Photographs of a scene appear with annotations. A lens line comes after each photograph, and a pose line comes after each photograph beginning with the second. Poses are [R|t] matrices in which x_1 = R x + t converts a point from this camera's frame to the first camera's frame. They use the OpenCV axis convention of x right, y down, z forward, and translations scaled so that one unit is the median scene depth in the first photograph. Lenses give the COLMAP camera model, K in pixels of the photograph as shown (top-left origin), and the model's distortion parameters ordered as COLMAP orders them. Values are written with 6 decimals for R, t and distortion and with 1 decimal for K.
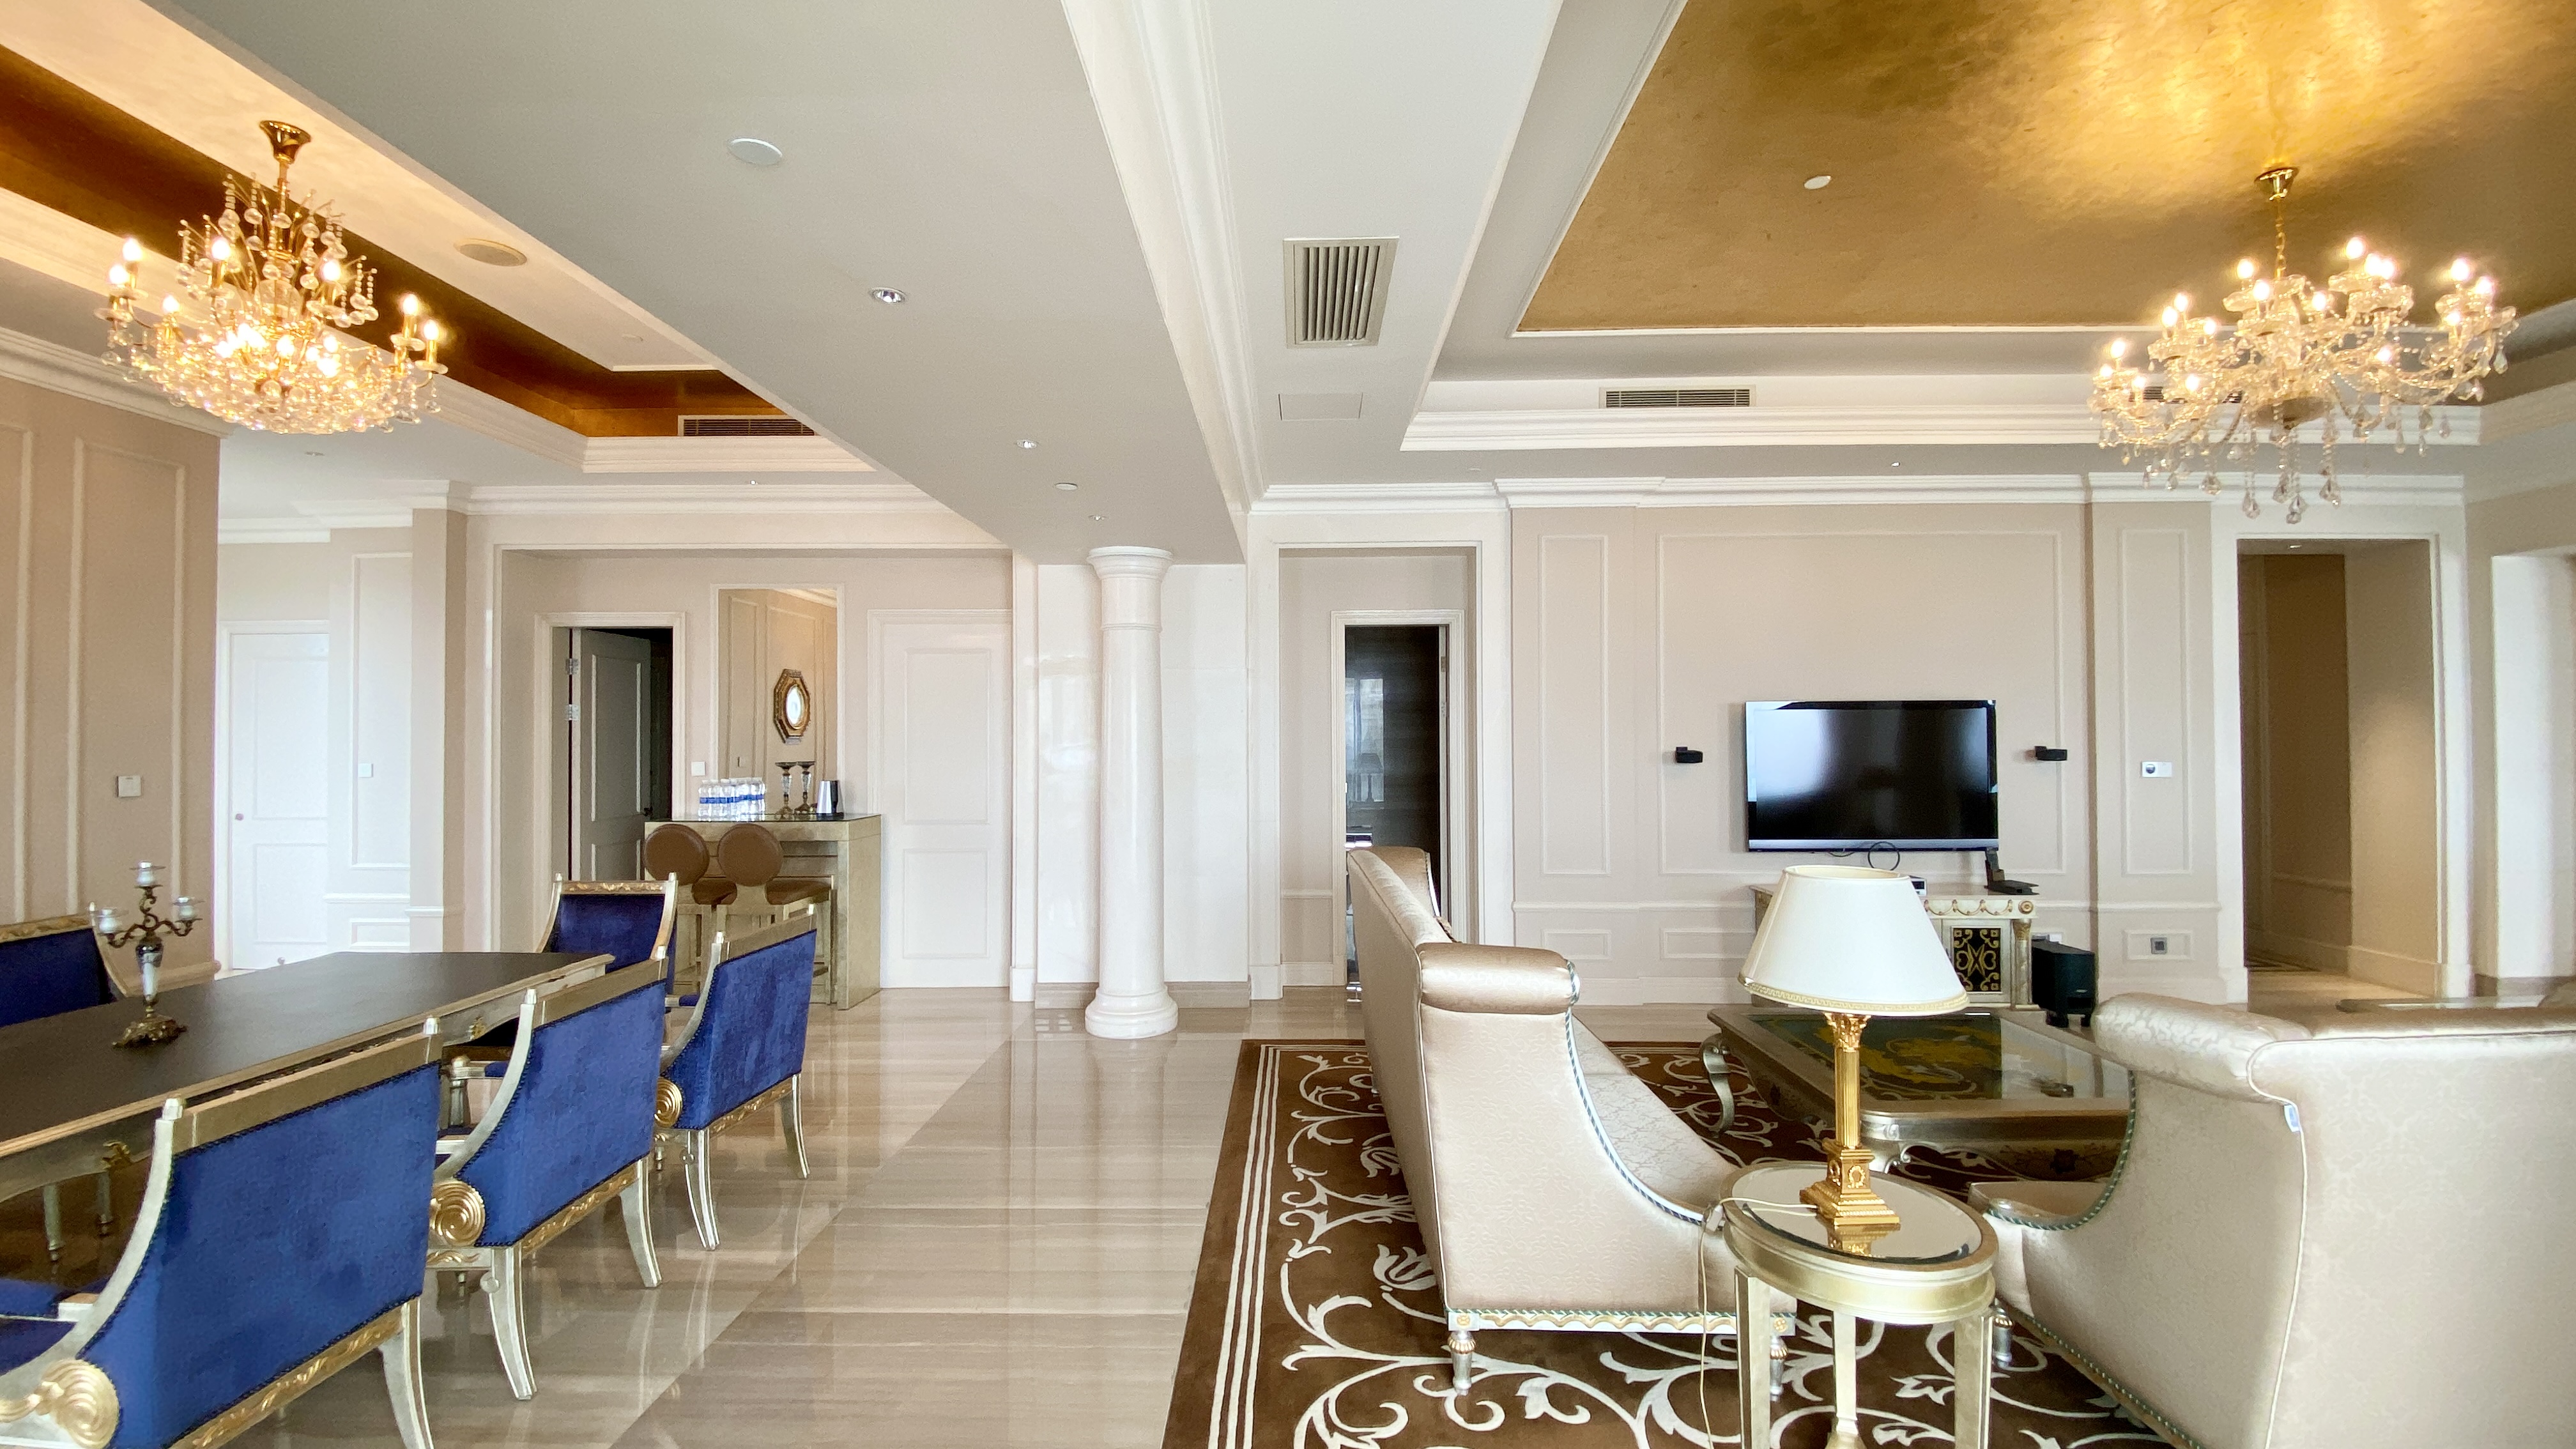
lens RADIAL K [[1066.2, 0, 1288.0], [0, 1066.2, 724.5], [0, 0, 1]] dist [-0.014222, -0.000265]
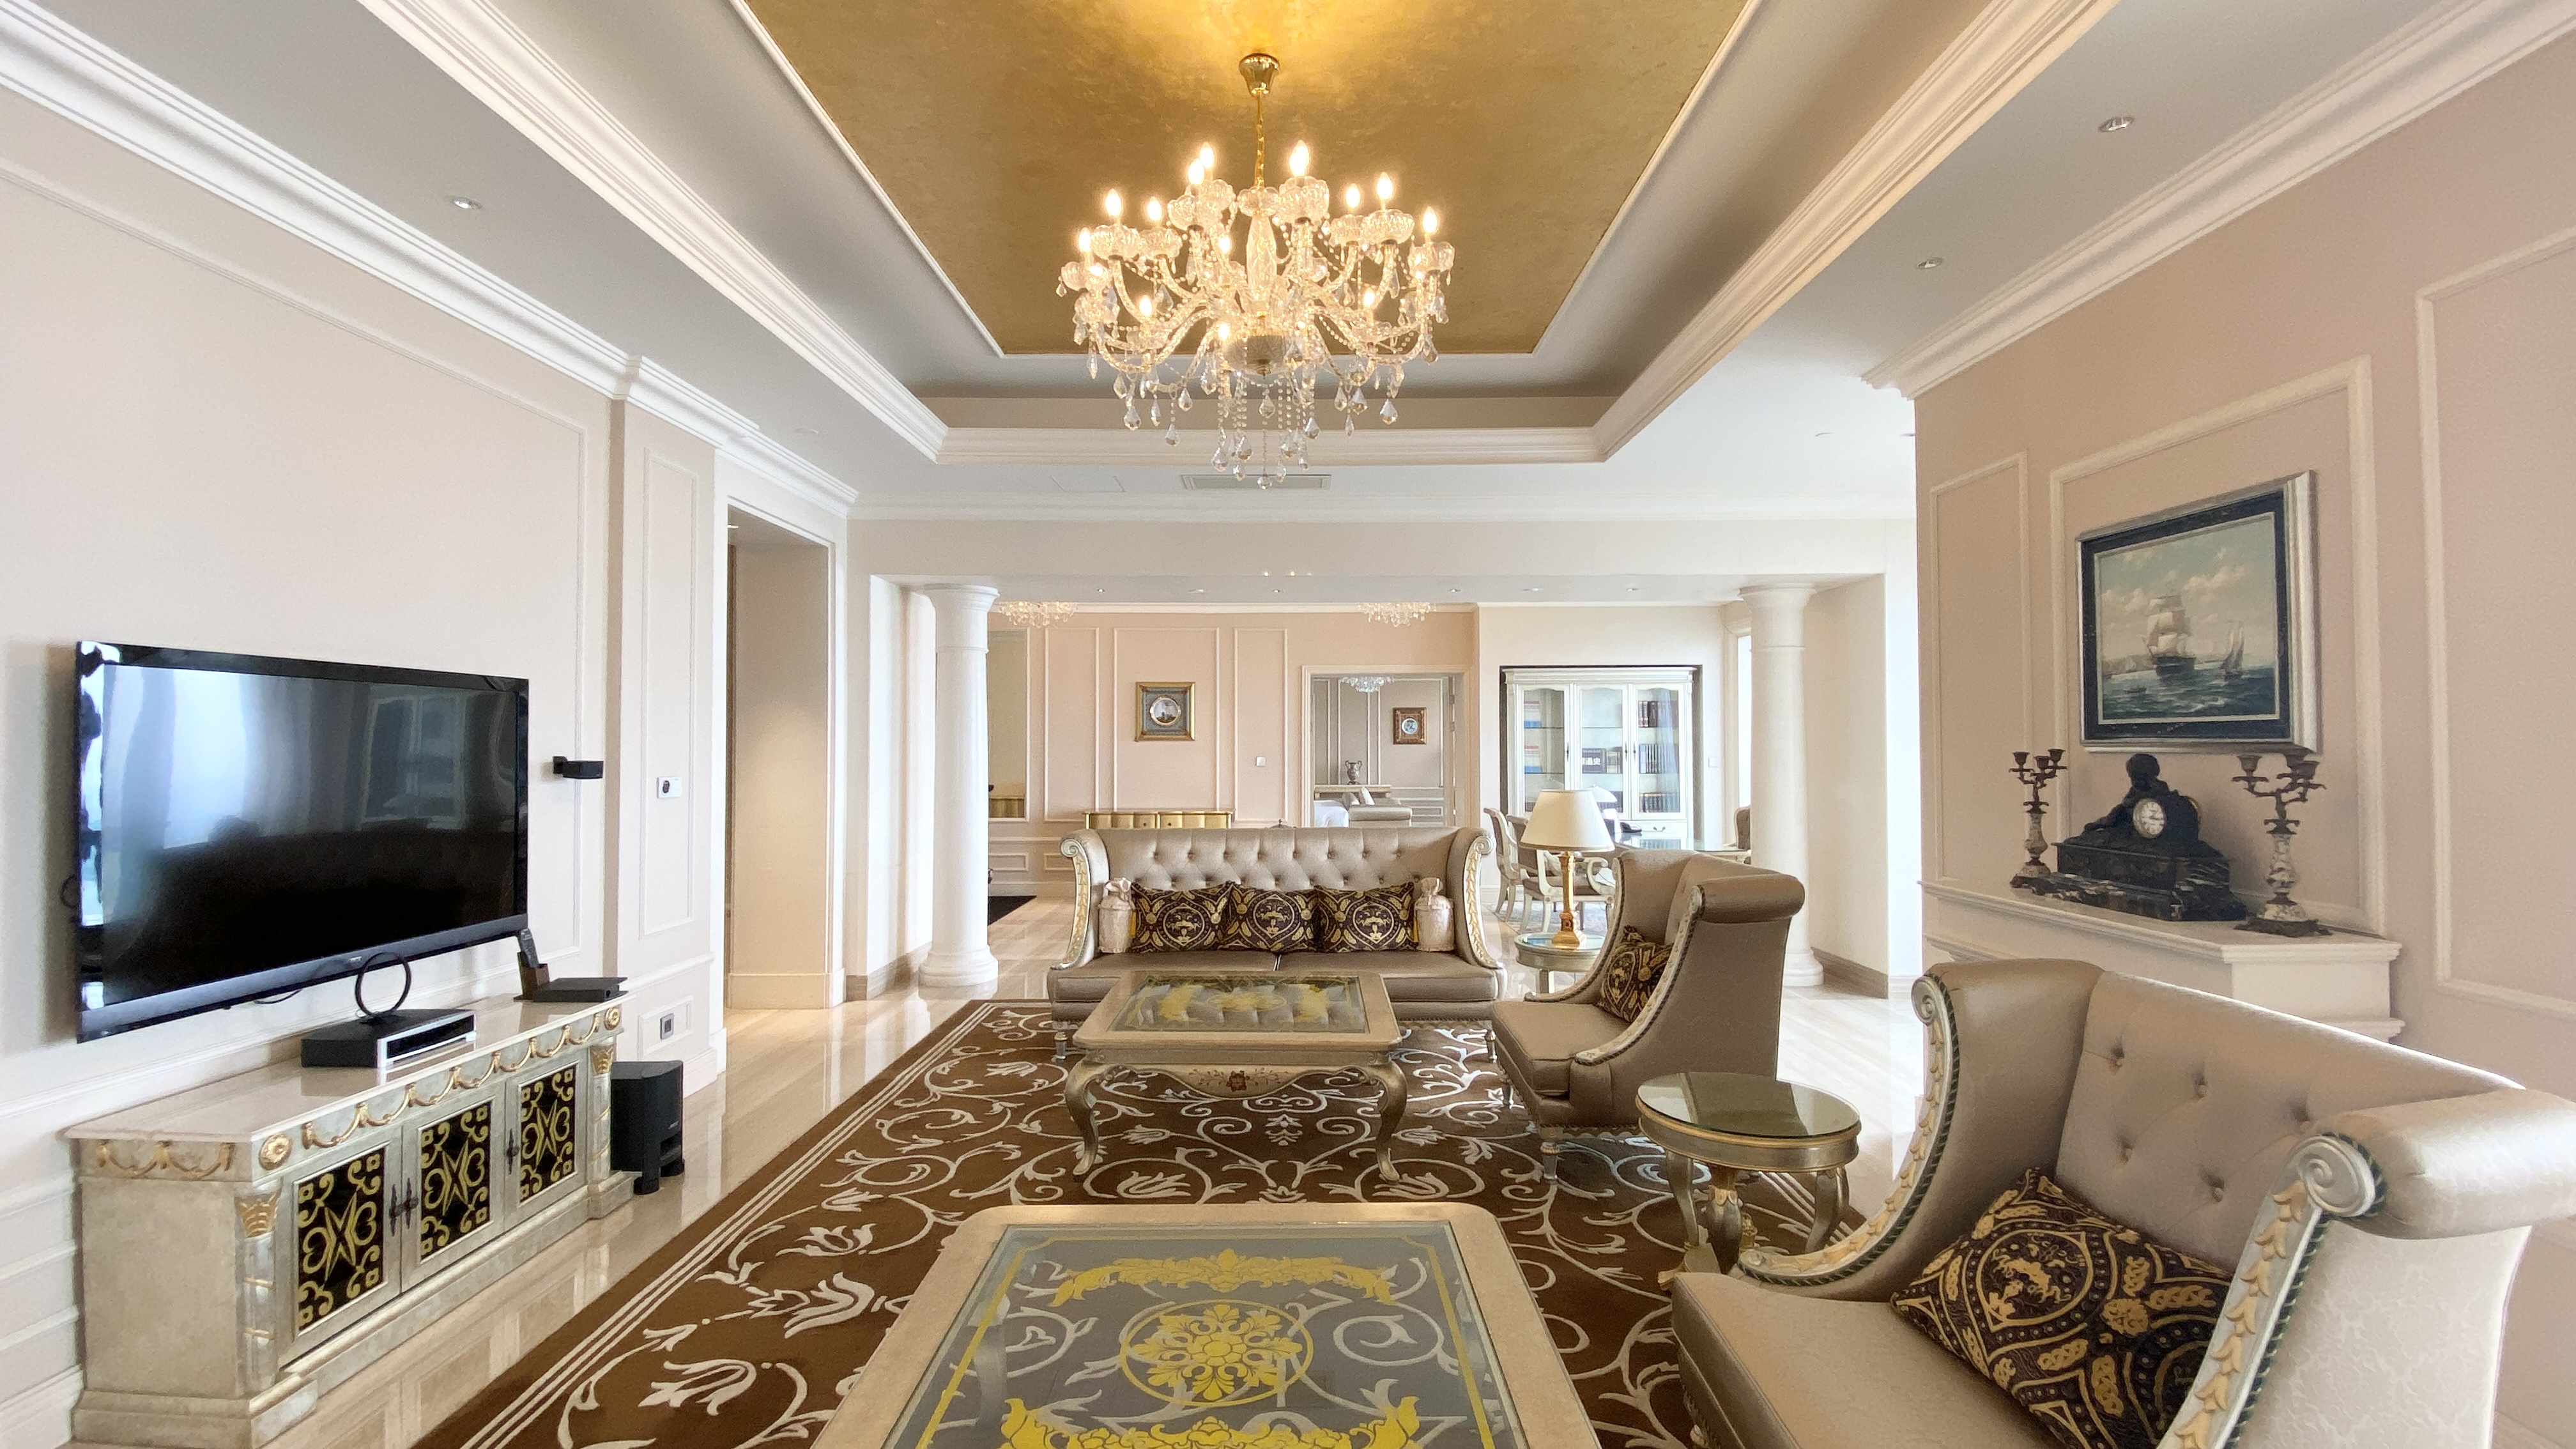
lens RADIAL K [[1109.7, 0, 1288.0], [0, 1109.7, 724.5], [0, 0, 1]] dist [-0.002392, -0.000388]
pose [[-0.008236, 0.025217, 0.999648, 0.044227], [-0.012806, 0.999597, -0.025321, 0.012961], [-0.999884, -0.013011, -0.007910, 0.587520]]
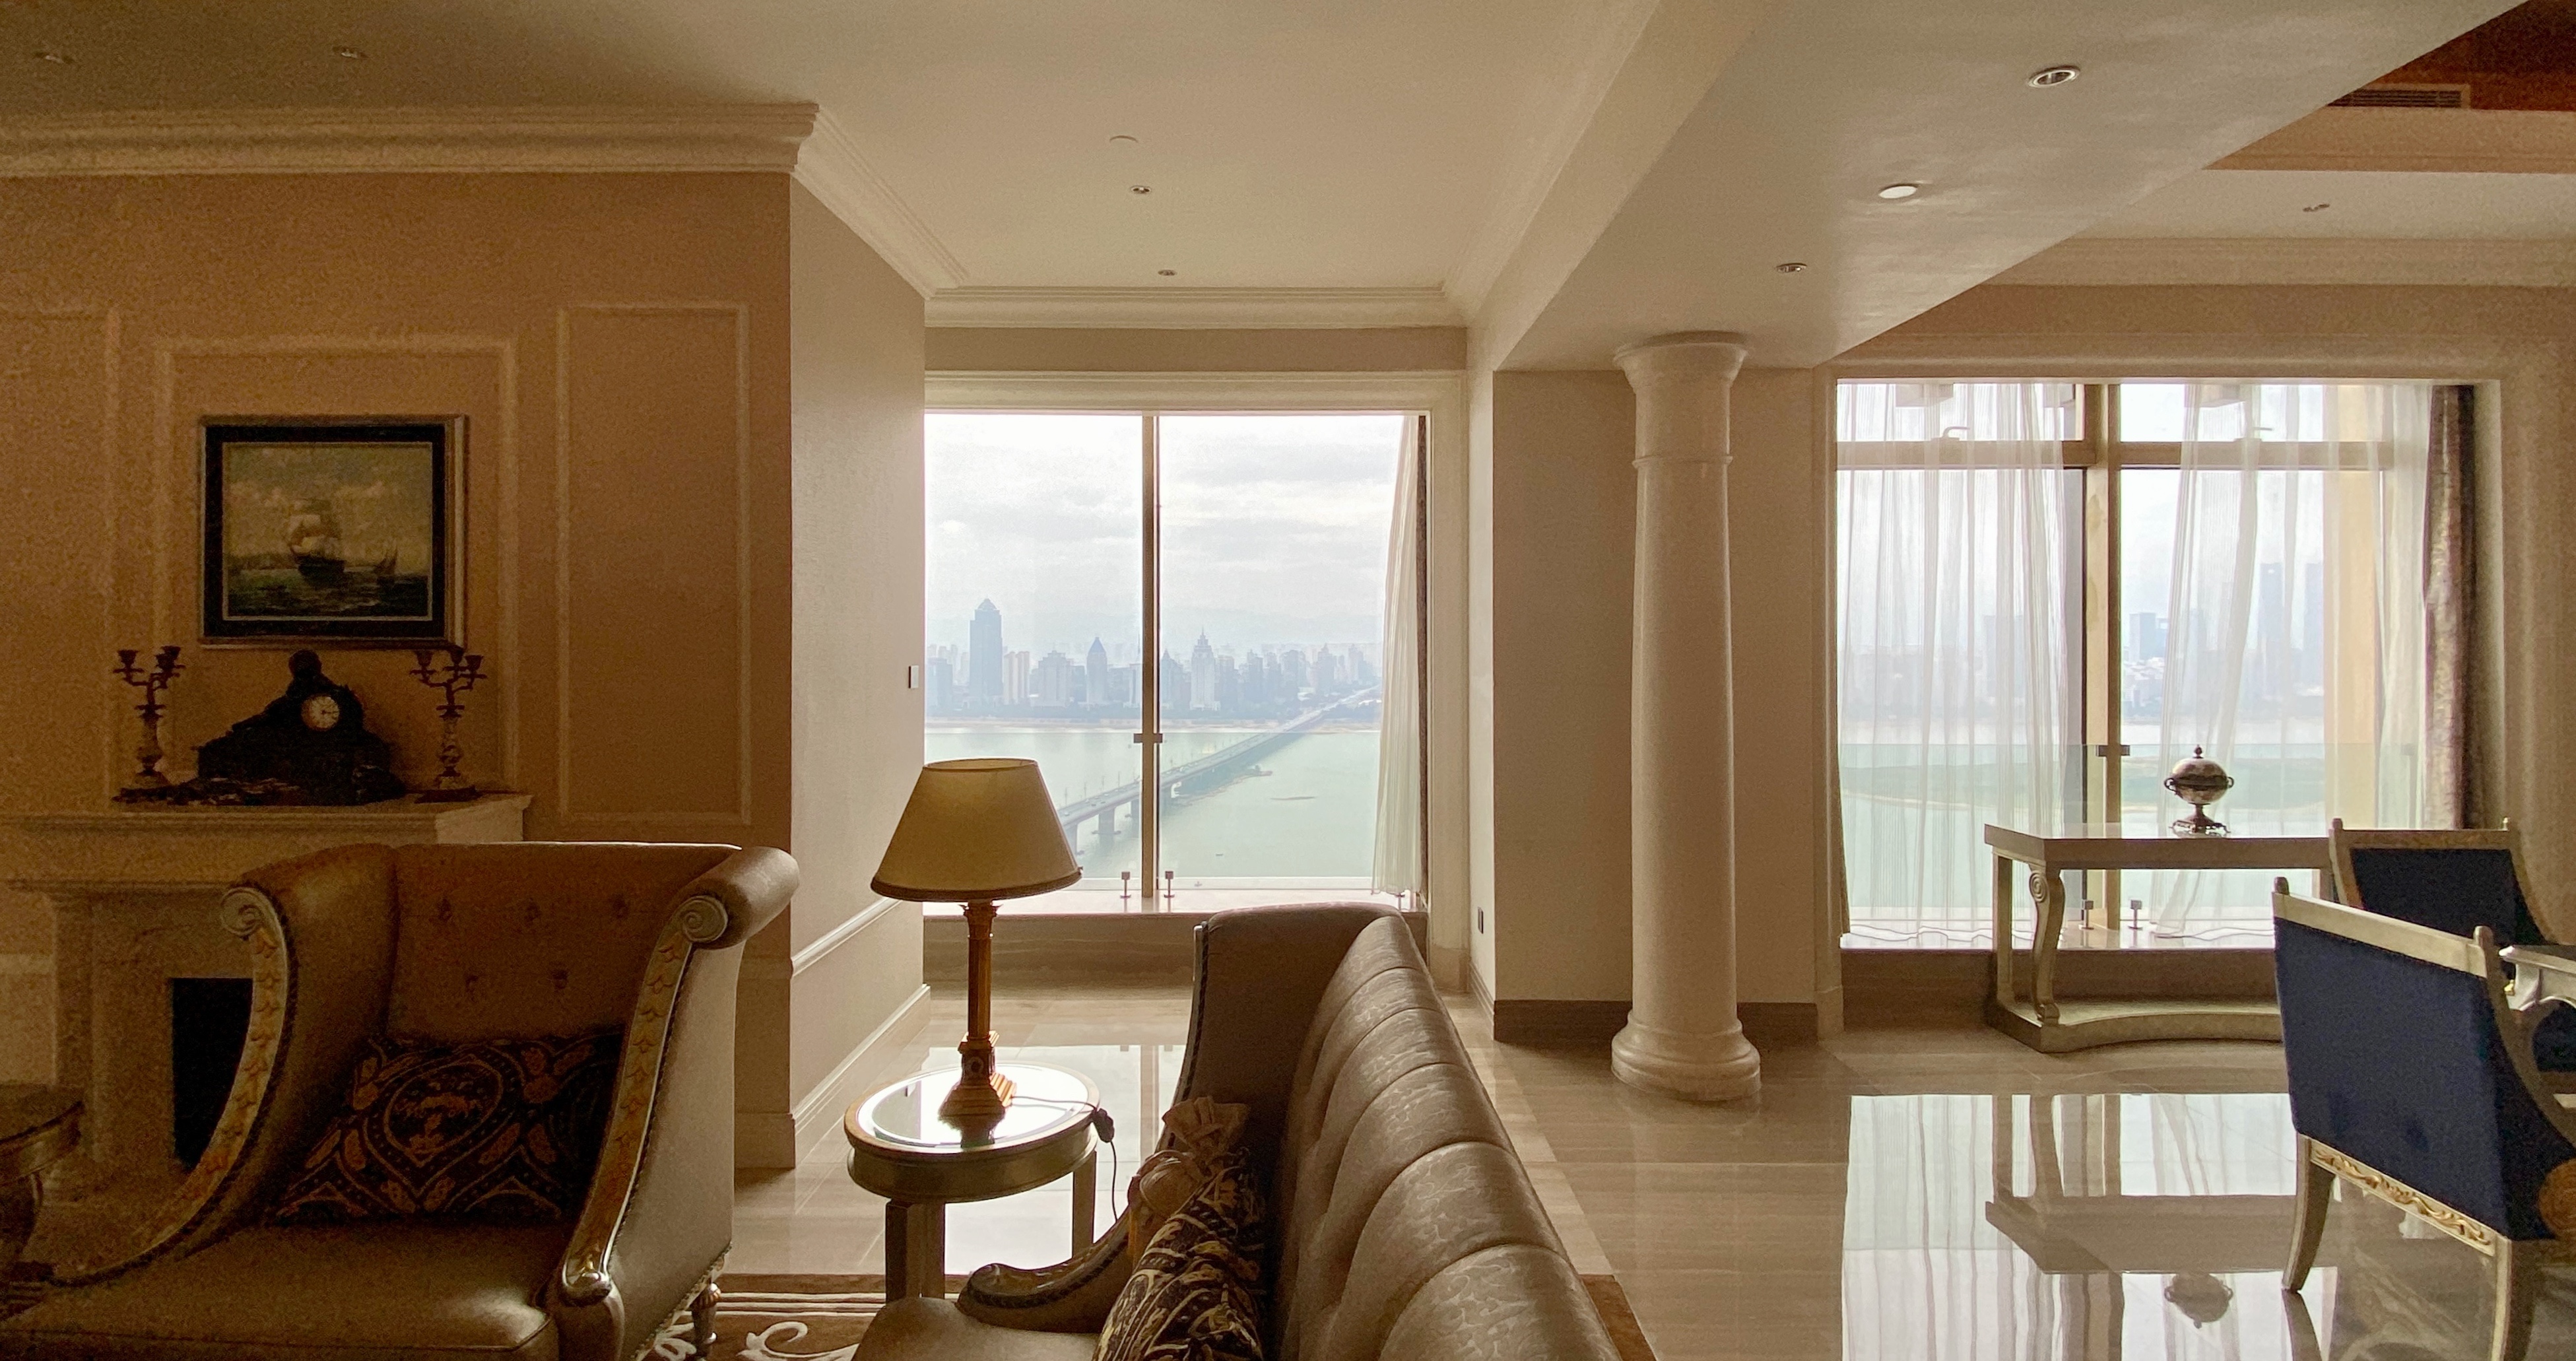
lens RADIAL K [[1325.2, 0, 1286.9], [0, 1325.2, 636.6], [0, 0, 1]] dist [-0.000426, -0.000016]
pose [[-0.999948, 0.004657, -0.009054, 0.160498], [0.004814, 0.999836, -0.017474, 0.017507], [0.008971, -0.017516, -0.999806, 1.164342]]
